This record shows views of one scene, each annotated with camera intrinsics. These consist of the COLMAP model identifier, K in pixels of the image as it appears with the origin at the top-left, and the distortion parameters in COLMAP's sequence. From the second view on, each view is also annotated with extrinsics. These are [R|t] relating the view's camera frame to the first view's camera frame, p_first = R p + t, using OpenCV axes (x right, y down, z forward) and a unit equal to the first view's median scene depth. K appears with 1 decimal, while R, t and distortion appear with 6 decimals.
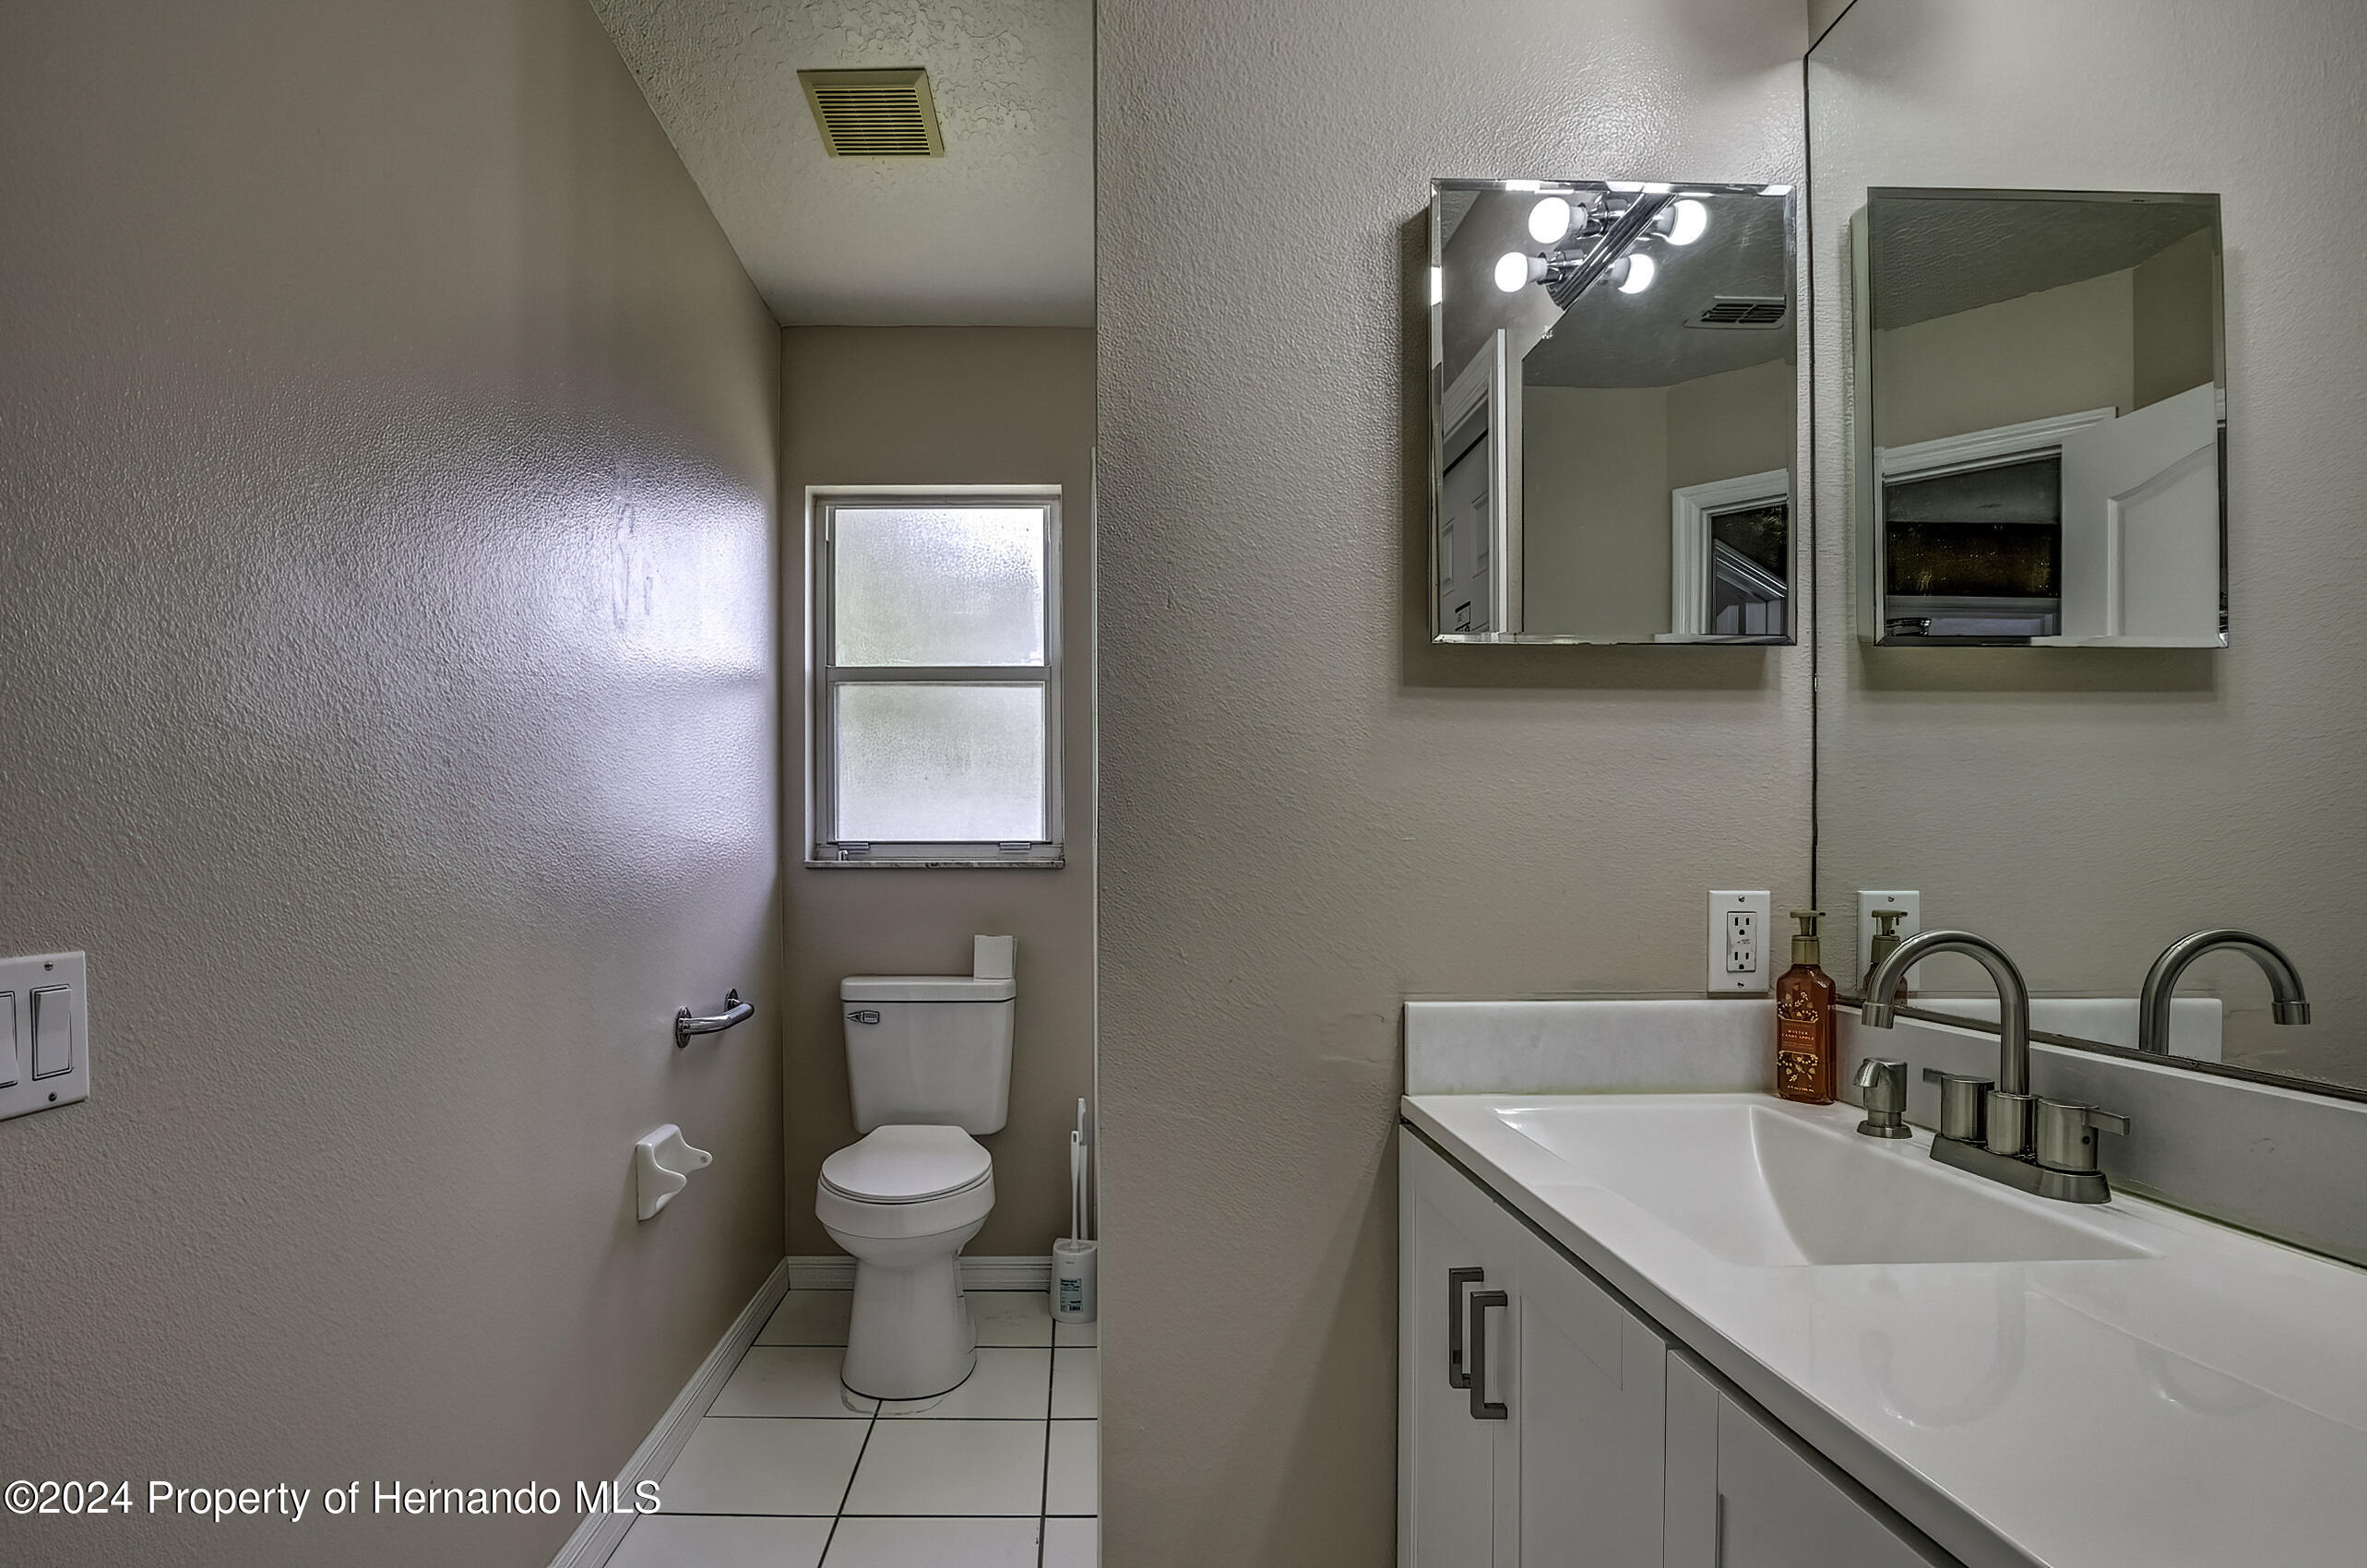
lens RADIAL K [[1144.1, 0, 1179.7], [0, 1144.1, 812.4], [0, 0, 1]] dist [-0.026309, 0.000018]
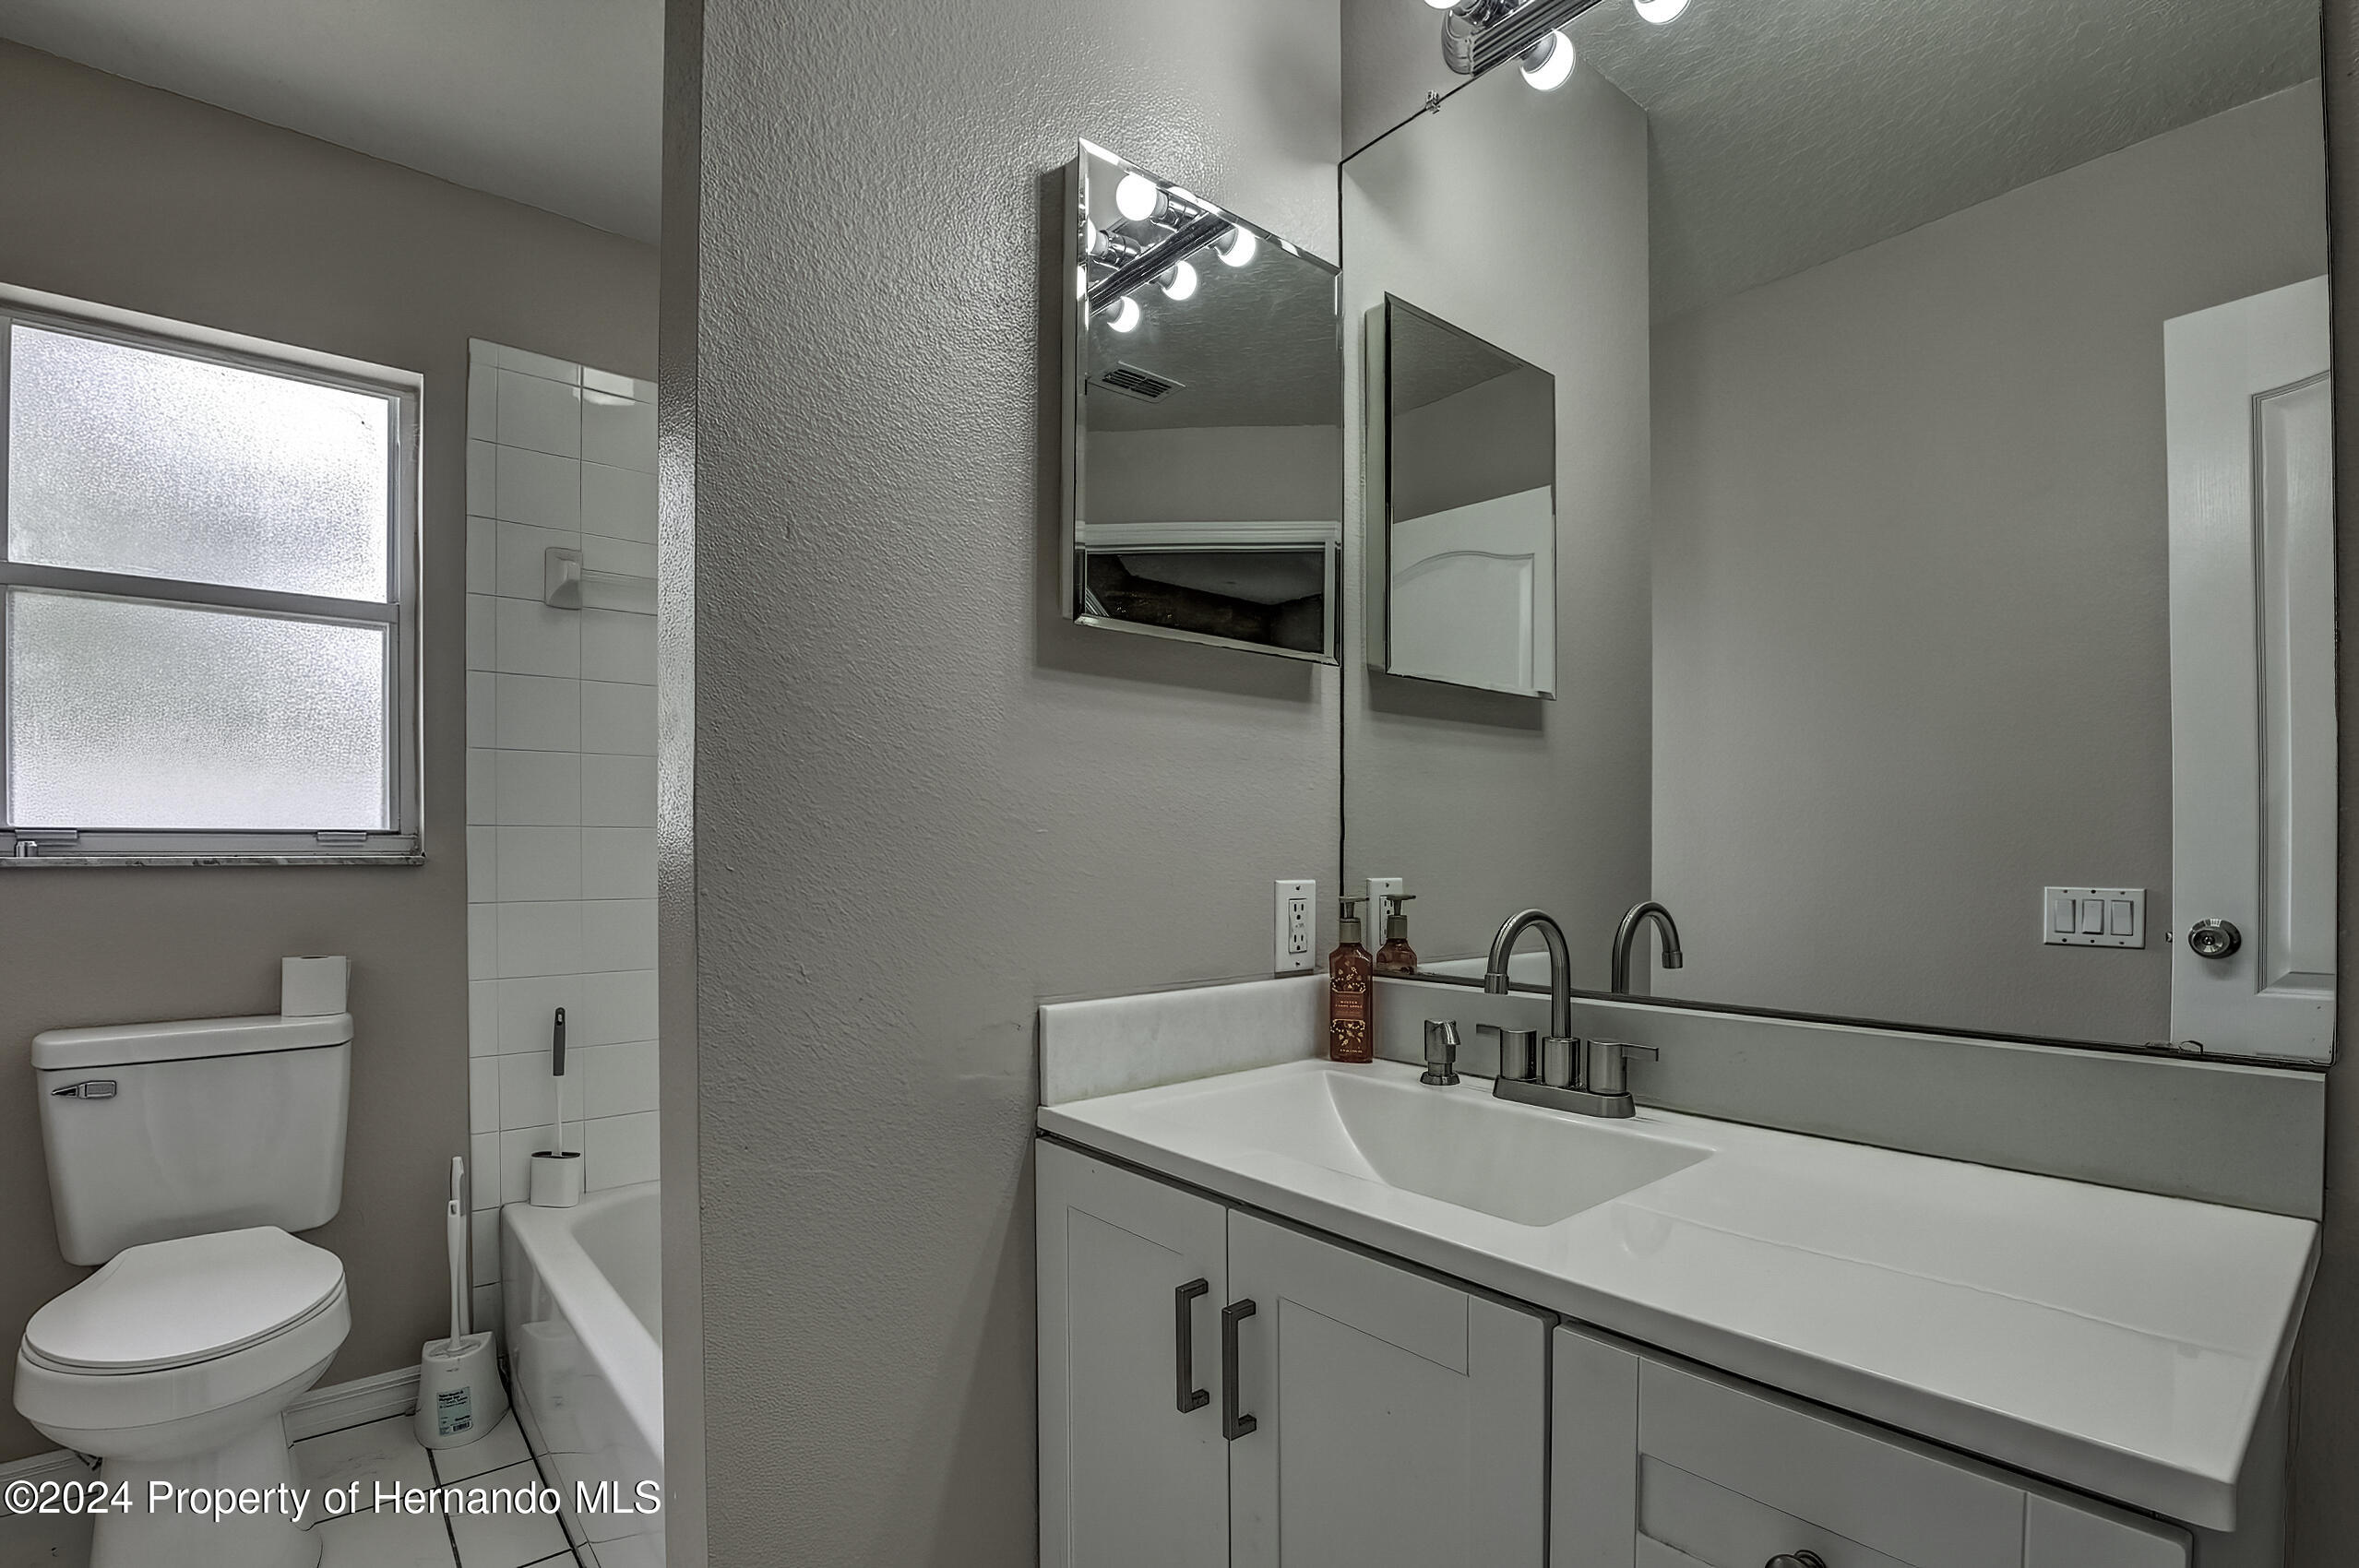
lens RADIAL K [[1047.2, 0, 1198.1], [0, 1047.2, 819.6], [0, 0, 1]] dist [-0.036344, 0.005857]
pose [[0.792666, 0.016461, 0.609434, -0.215993], [-0.021765, 0.999762, 0.001304, 0.010109], [-0.609268, -0.014298, 0.792835, 0.243200]]
